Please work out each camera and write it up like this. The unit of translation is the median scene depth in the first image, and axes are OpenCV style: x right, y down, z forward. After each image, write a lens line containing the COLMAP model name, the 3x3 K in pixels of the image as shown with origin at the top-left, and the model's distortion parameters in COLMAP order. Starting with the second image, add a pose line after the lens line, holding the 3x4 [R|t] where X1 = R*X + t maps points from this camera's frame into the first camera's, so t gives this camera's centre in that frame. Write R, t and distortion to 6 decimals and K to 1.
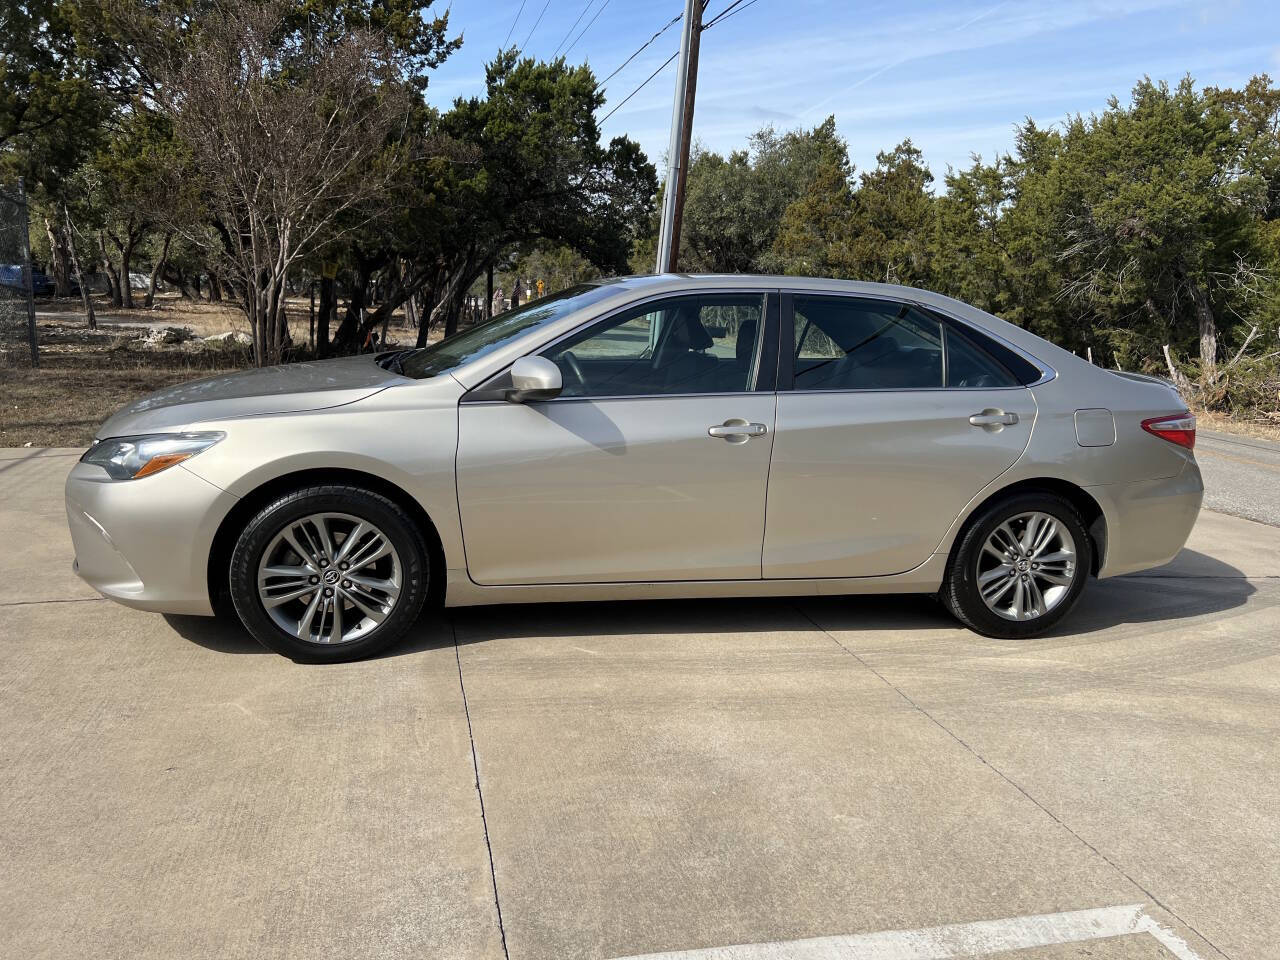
lens RADIAL K [[963.0, 0, 645.3], [0, 963.0, 480.5], [0, 0, 1]] dist [0.051745, -0.055436]
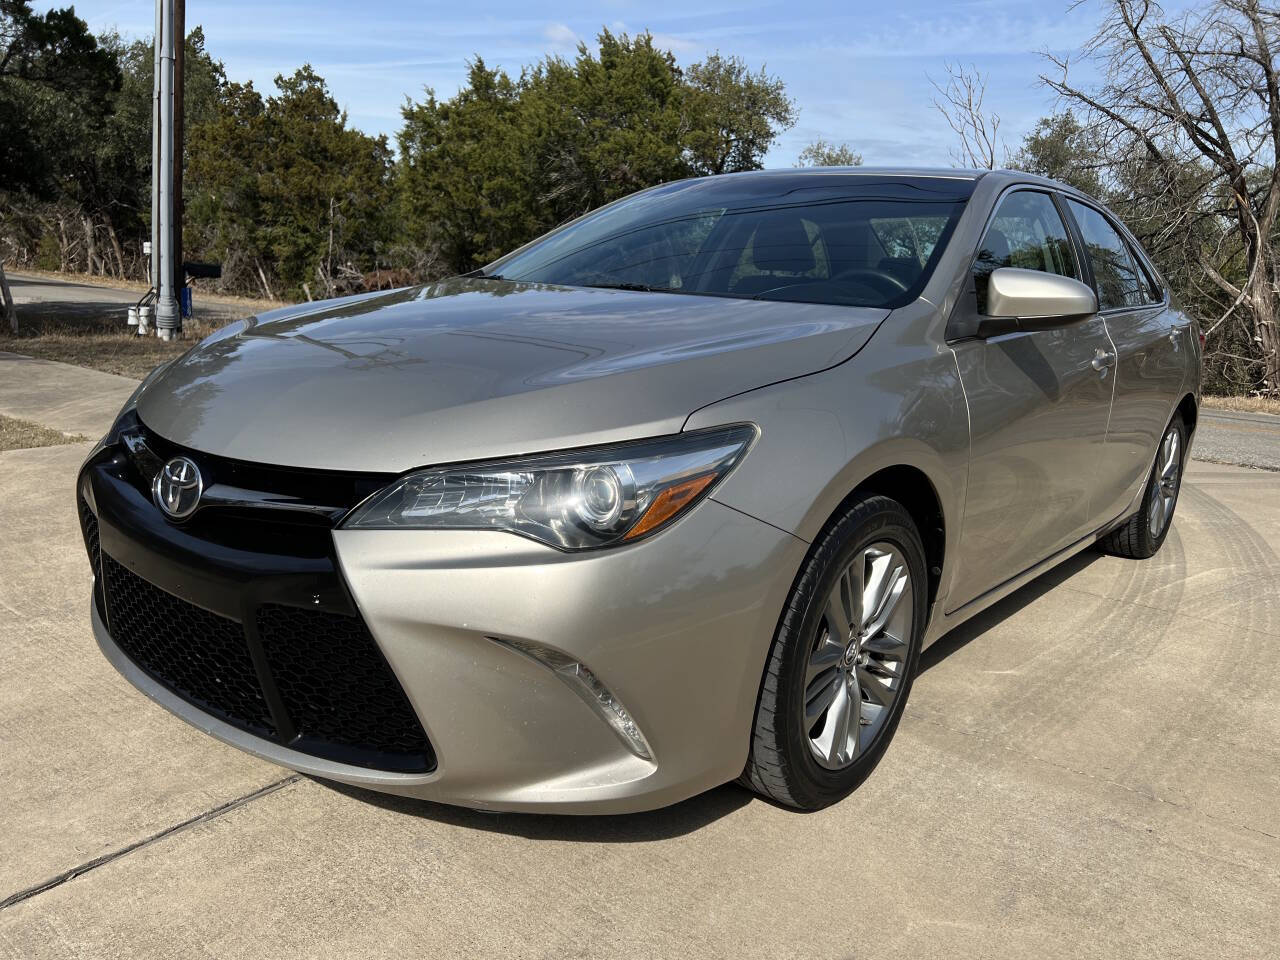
lens RADIAL K [[970.2, 0, 644.1], [0, 970.2, 485.1], [0, 0, 1]] dist [0.035491, -0.036875]
pose [[0.799621, -0.134993, 0.585135, -0.171371], [0.101645, 0.990771, 0.089671, -0.014948], [-0.591840, -0.012227, 0.805963, 0.136322]]
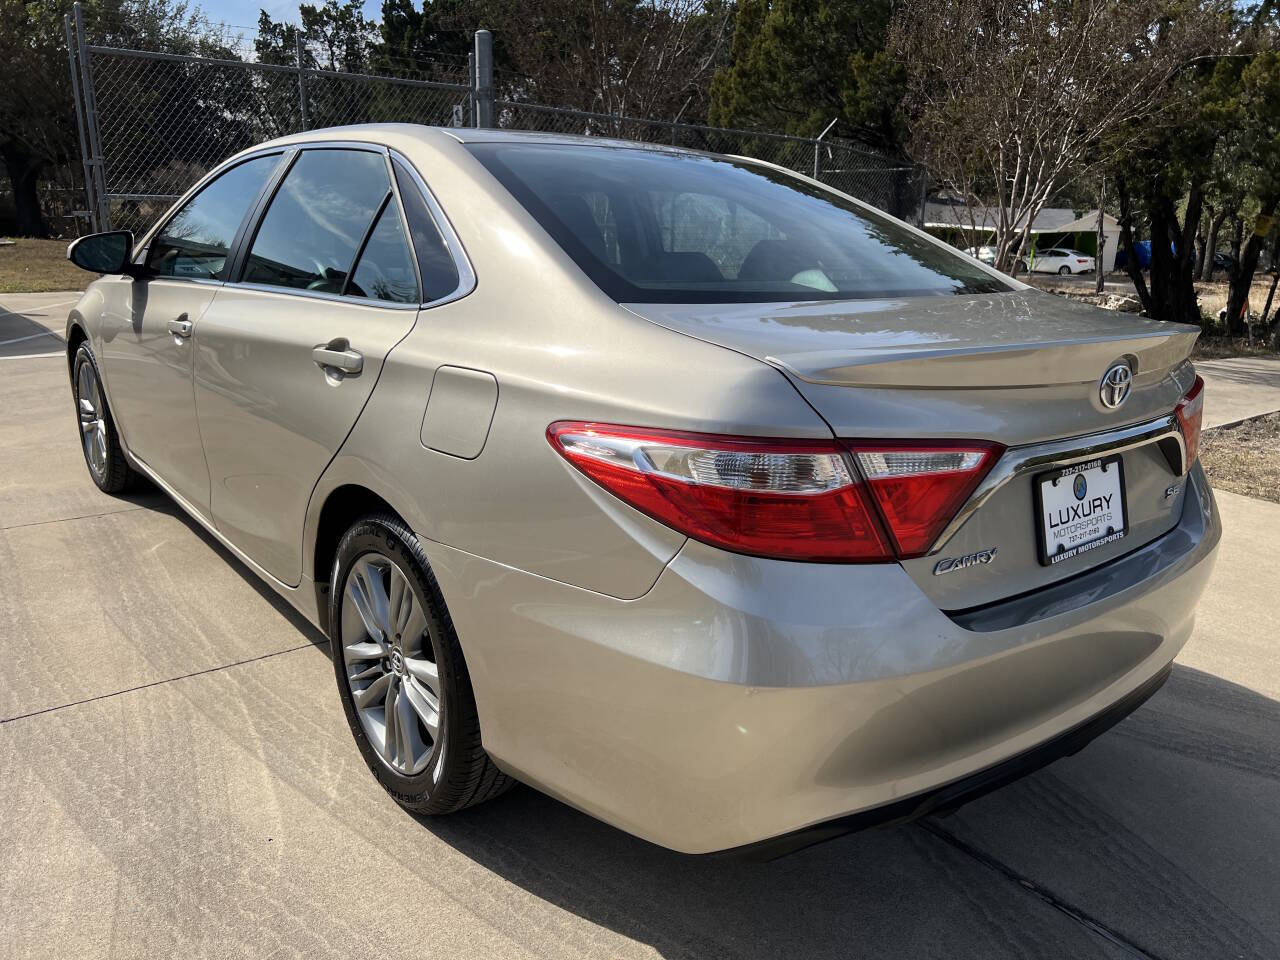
lens RADIAL K [[970.2, 0, 644.1], [0, 970.2, 485.1], [0, 0, 1]] dist [0.035491, -0.036875]
pose [[0.427132, 0.207924, -0.879958, 0.238370], [-0.190963, 0.971993, 0.136978, -0.025995], [0.883794, 0.109532, 0.454875, 0.238420]]
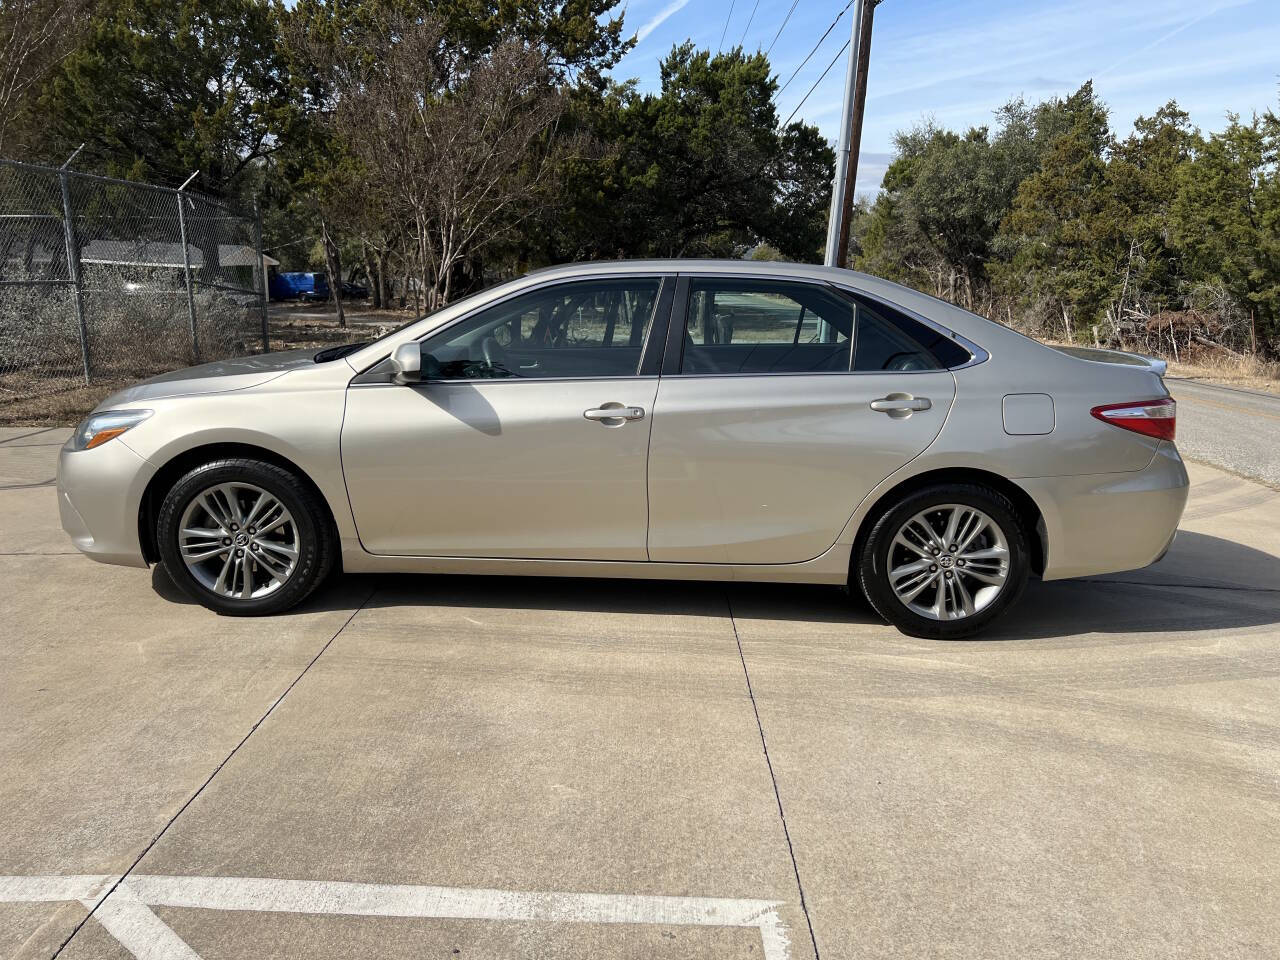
lens RADIAL K [[965.0, 0, 646.1], [0, 965.0, 486.1], [0, 0, 1]] dist [0.049682, -0.052289]
pose [[0.966825, 0.026385, -0.254075, 0.094338], [-0.023201, 0.999610, 0.015519, 0.001942], [0.254385, -0.009110, 0.967060, 0.006098]]
